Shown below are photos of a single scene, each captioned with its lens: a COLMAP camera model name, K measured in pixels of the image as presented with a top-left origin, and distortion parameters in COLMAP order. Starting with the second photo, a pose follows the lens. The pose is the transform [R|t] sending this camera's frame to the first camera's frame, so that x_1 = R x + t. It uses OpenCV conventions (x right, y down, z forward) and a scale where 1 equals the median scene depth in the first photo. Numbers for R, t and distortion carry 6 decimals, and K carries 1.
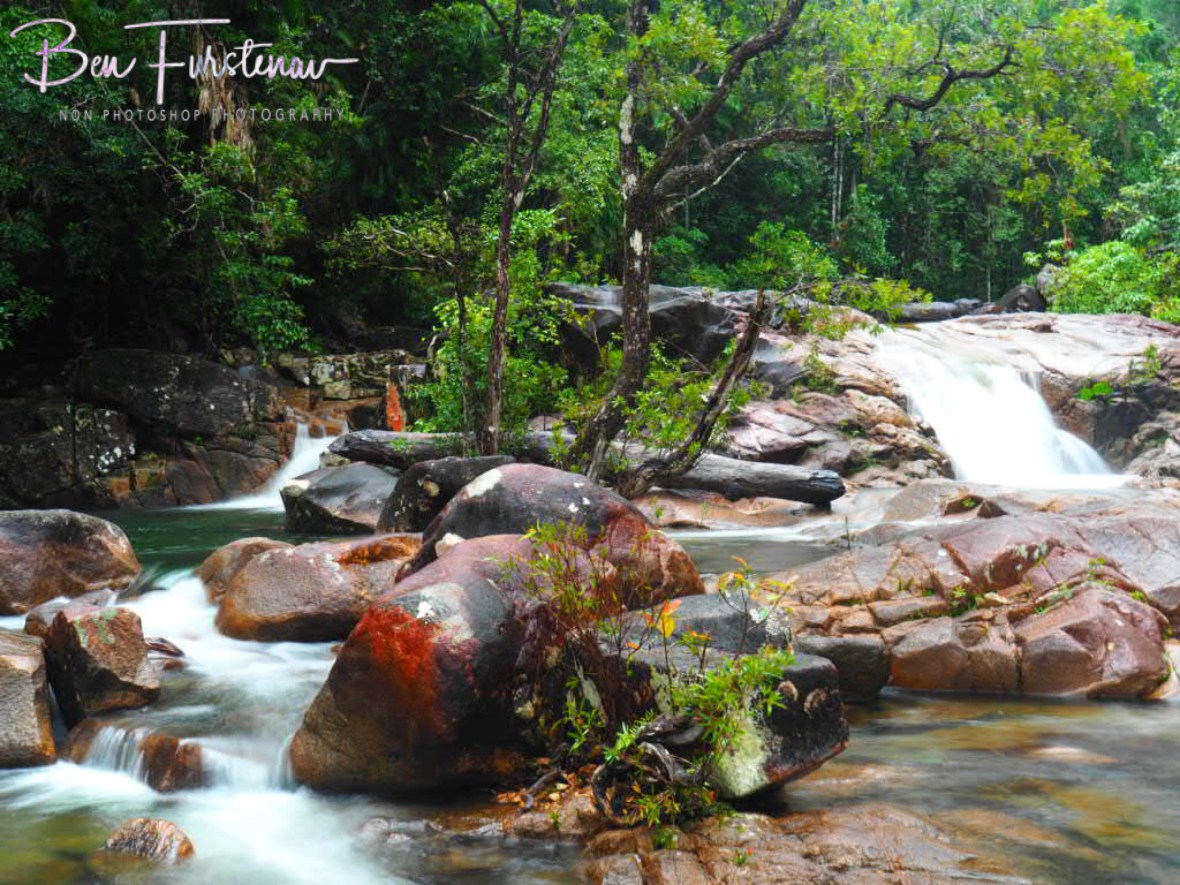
lens RADIAL K [[1385.3, 0, 590.1], [0, 1385.3, 441.8], [0, 0, 1]] dist [0.021683, 0.000000]
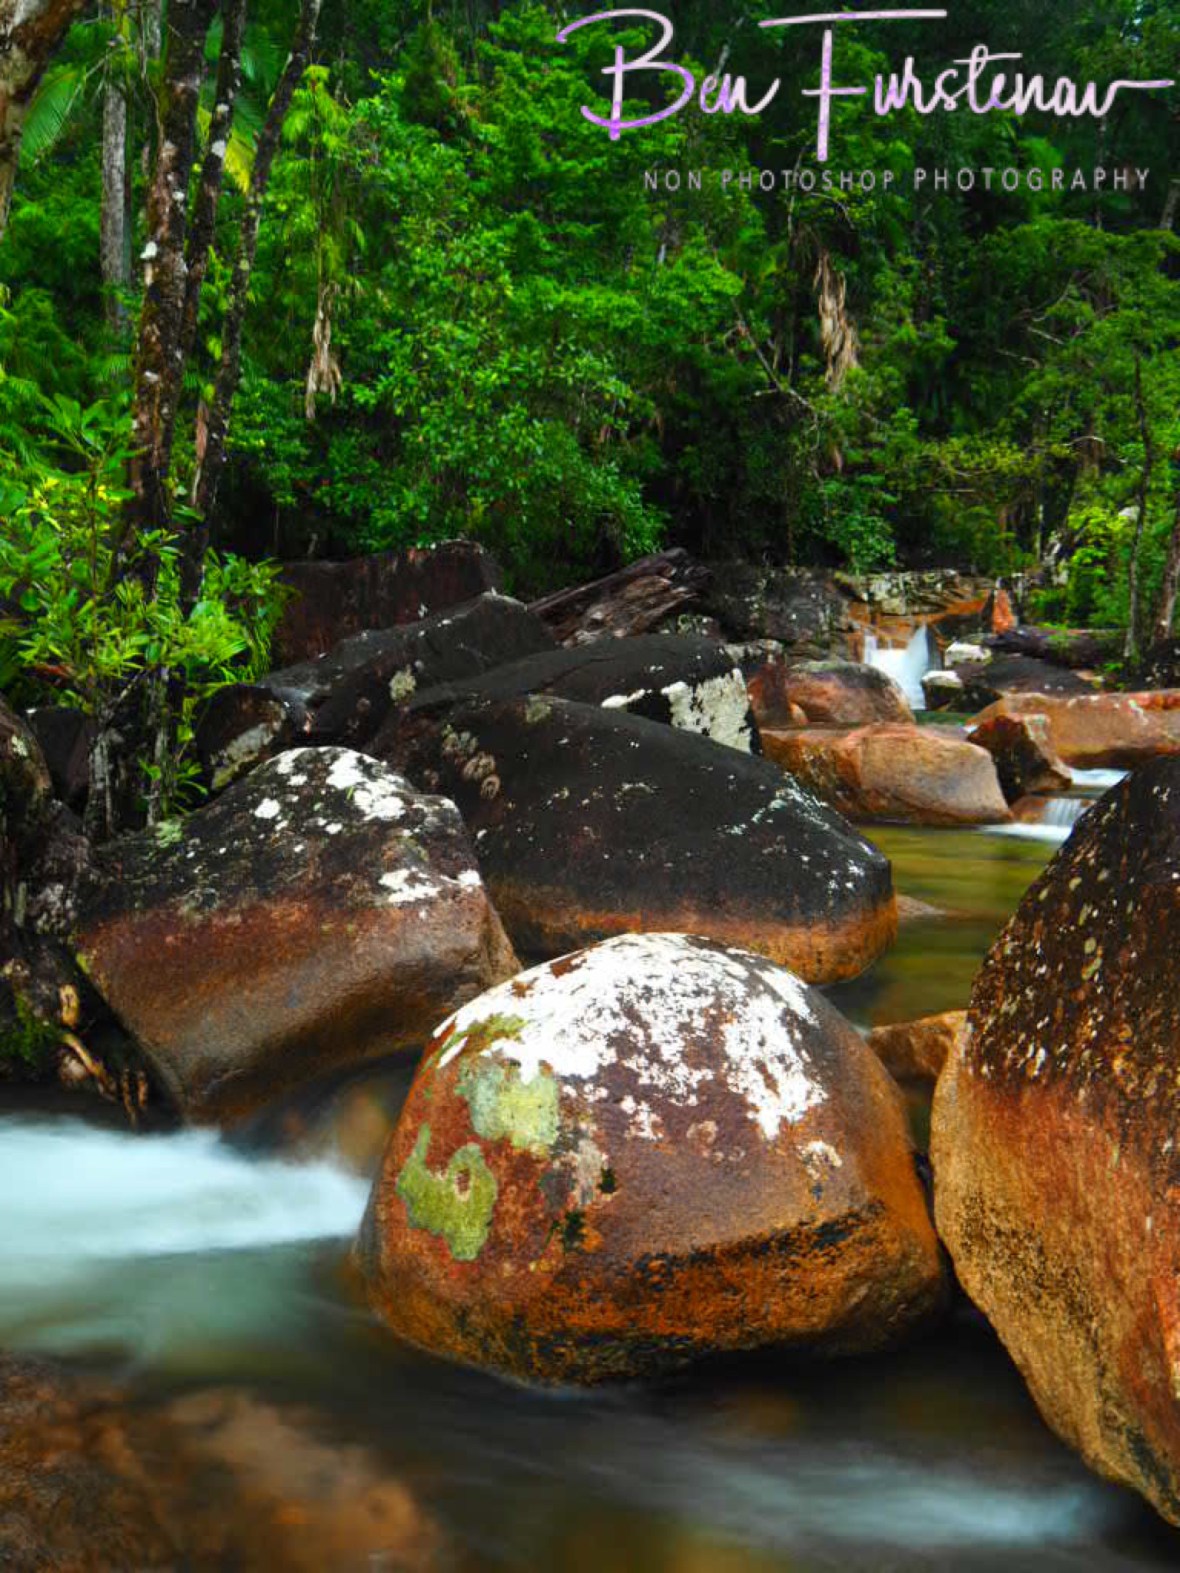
lens RADIAL K [[1424.9, 0, 588.7], [0, 1424.9, 786.9], [0, 0, 1]] dist [-0.010745, -0.003366]
pose [[0.962208, 0.051864, -0.267329, -0.119130], [-0.033679, 0.996824, 0.072171, 0.031964], [0.270223, -0.060440, 0.960899, -0.120196]]
